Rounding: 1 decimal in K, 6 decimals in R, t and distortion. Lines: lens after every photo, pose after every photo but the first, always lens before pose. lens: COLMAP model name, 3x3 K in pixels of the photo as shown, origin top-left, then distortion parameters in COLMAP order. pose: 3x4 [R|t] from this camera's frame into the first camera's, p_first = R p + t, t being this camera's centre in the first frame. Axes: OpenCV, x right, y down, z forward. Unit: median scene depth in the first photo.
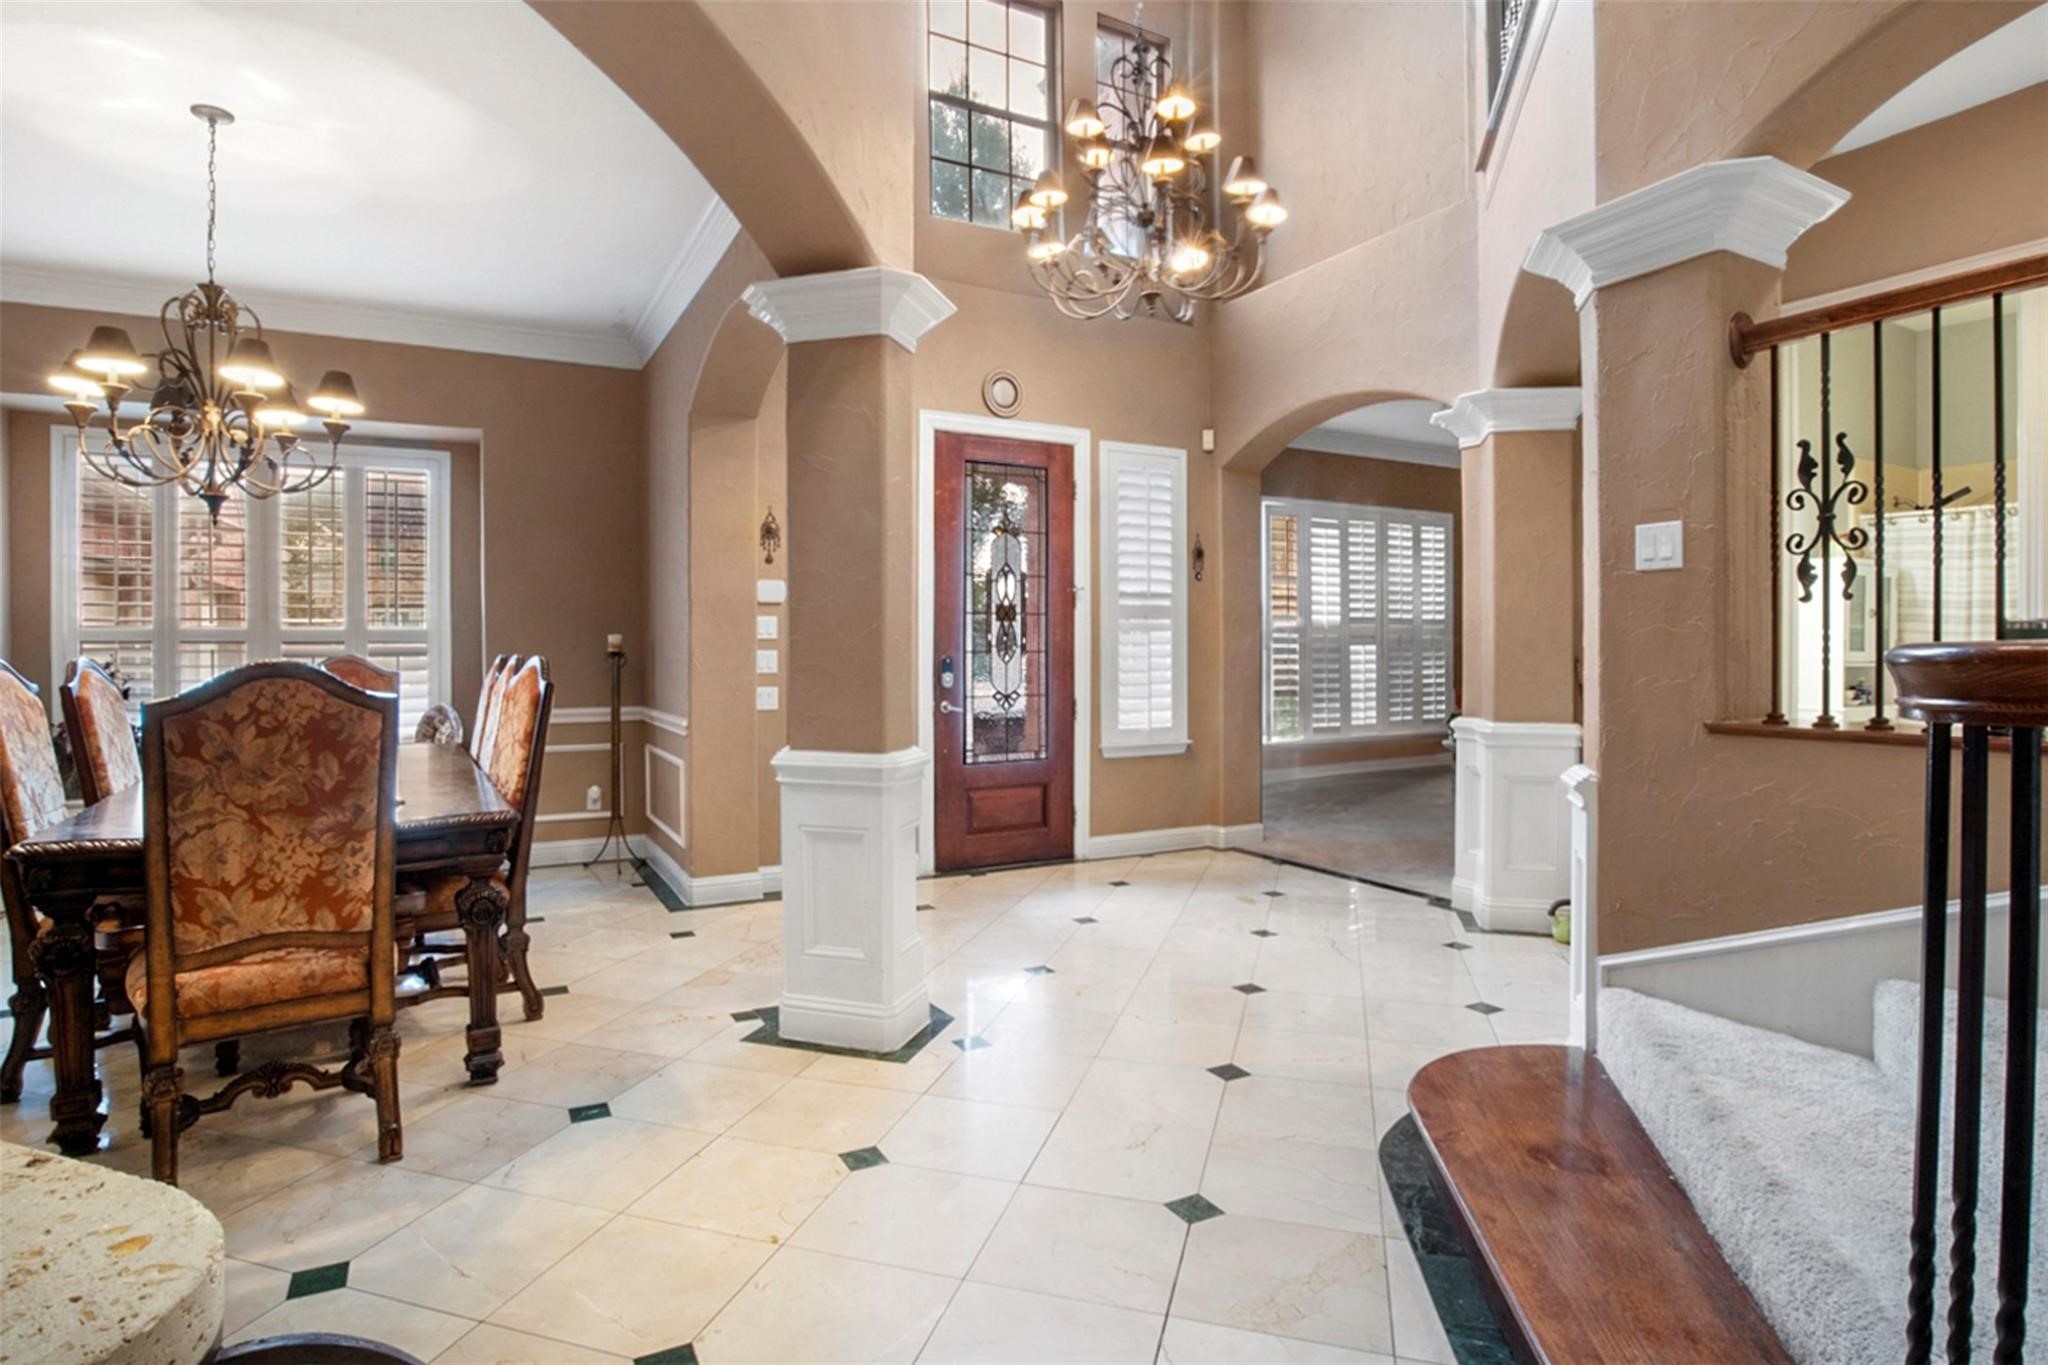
lens RADIAL K [[1038.0, 0, 1019.3], [0, 1038.0, 634.9], [0, 0, 1]] dist [-0.023386, 0.000705]
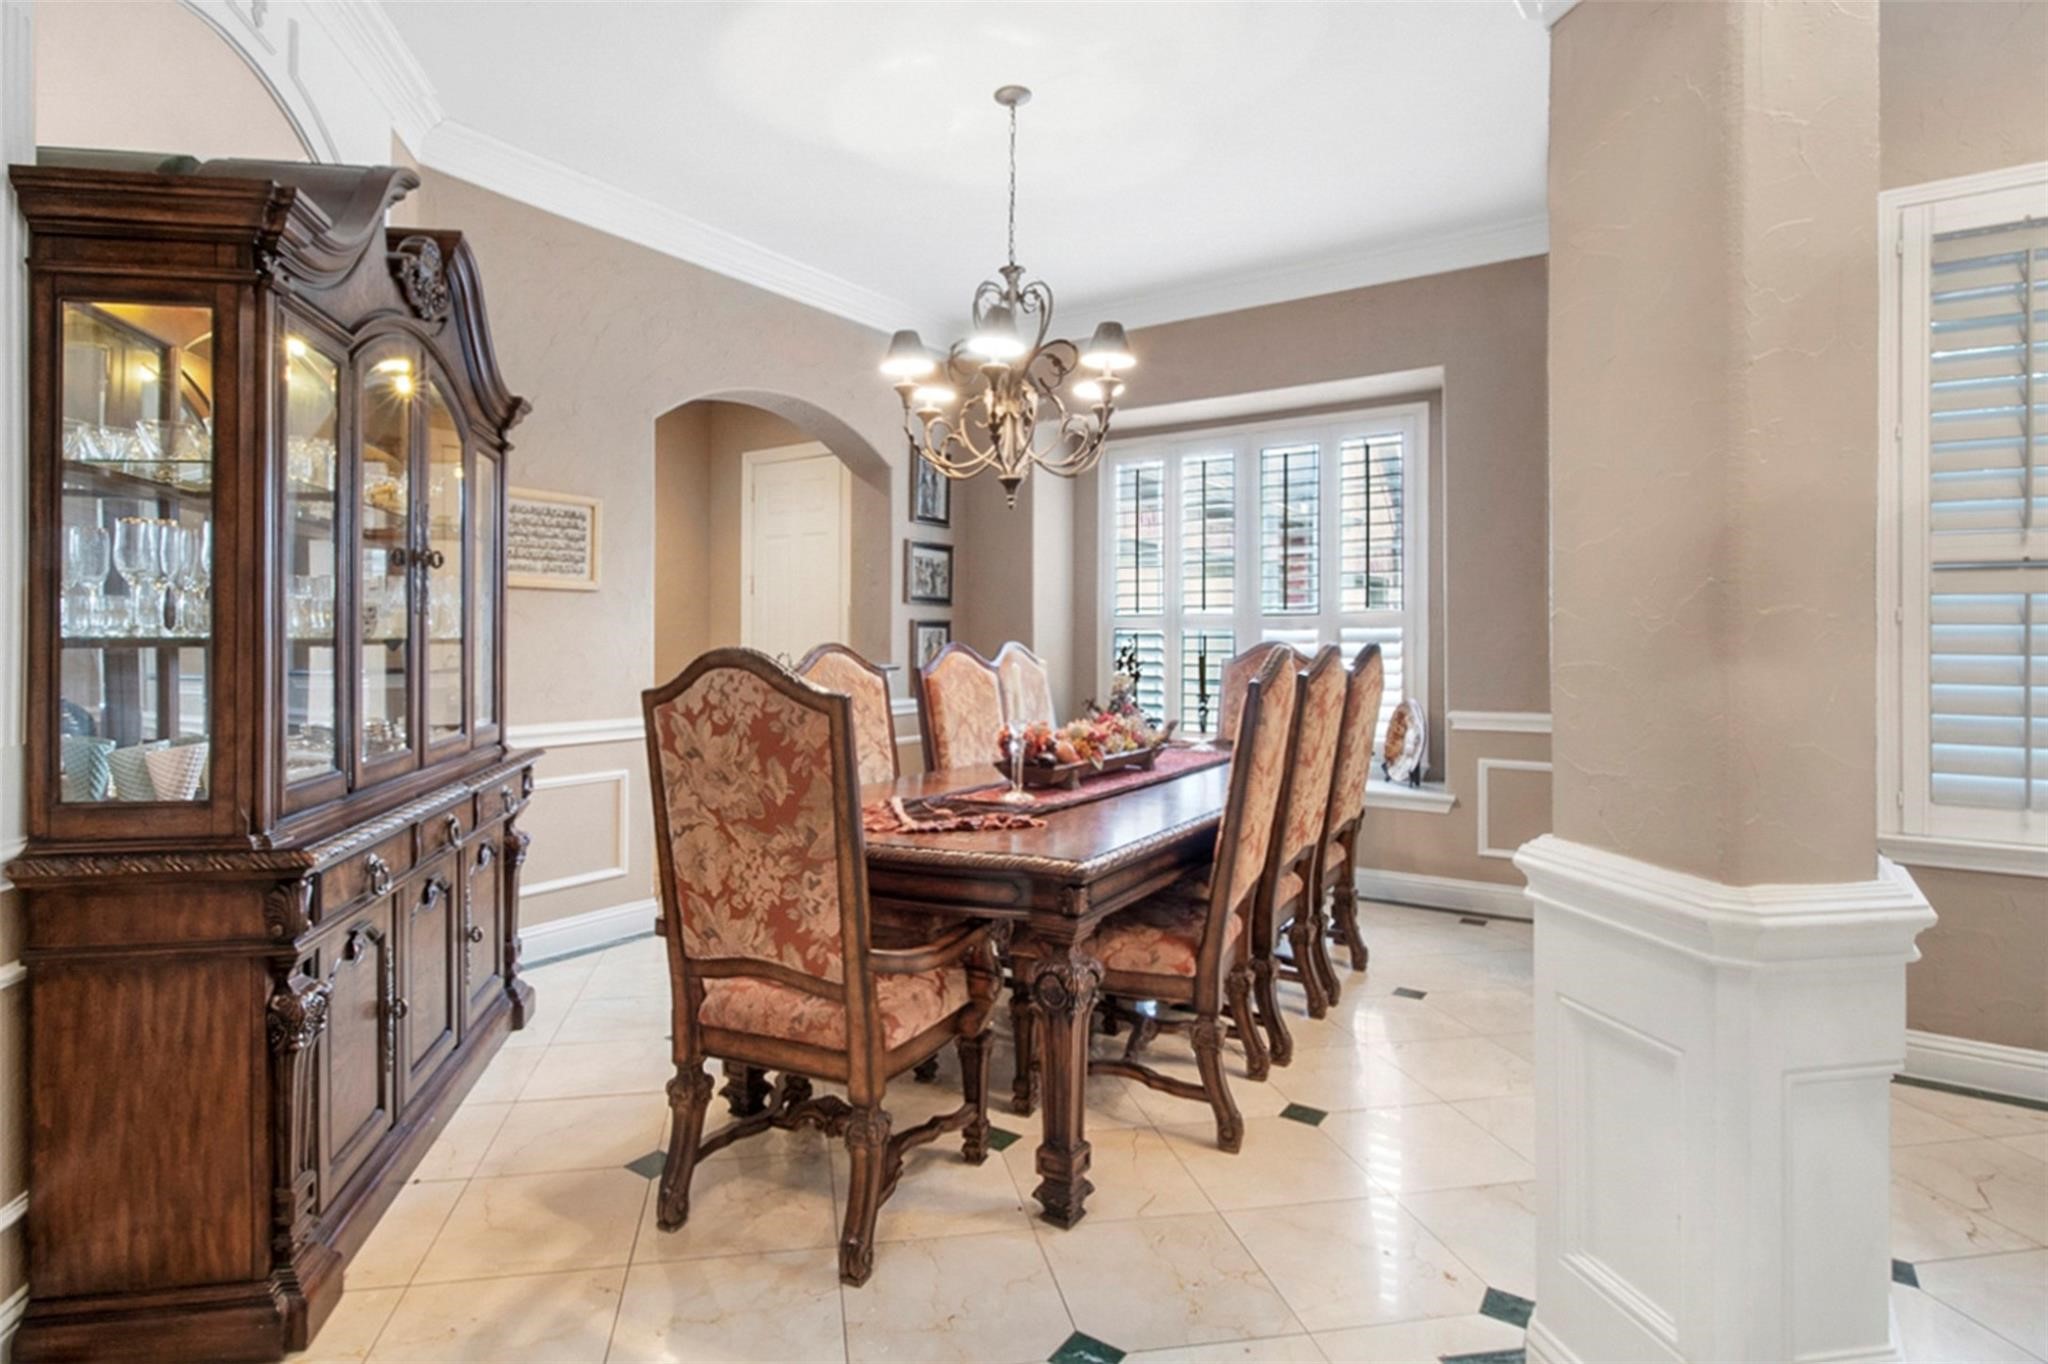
lens RADIAL K [[1038.0, 0, 1019.3], [0, 1038.0, 634.4], [0, 0, 1]] dist [-0.023386, 0.000705]
pose [[0.438236, 0.000062, -0.898860, 0.164479], [0.011400, 0.999919, 0.005628, 0.011161], [0.898787, -0.012713, 0.438200, 0.812351]]
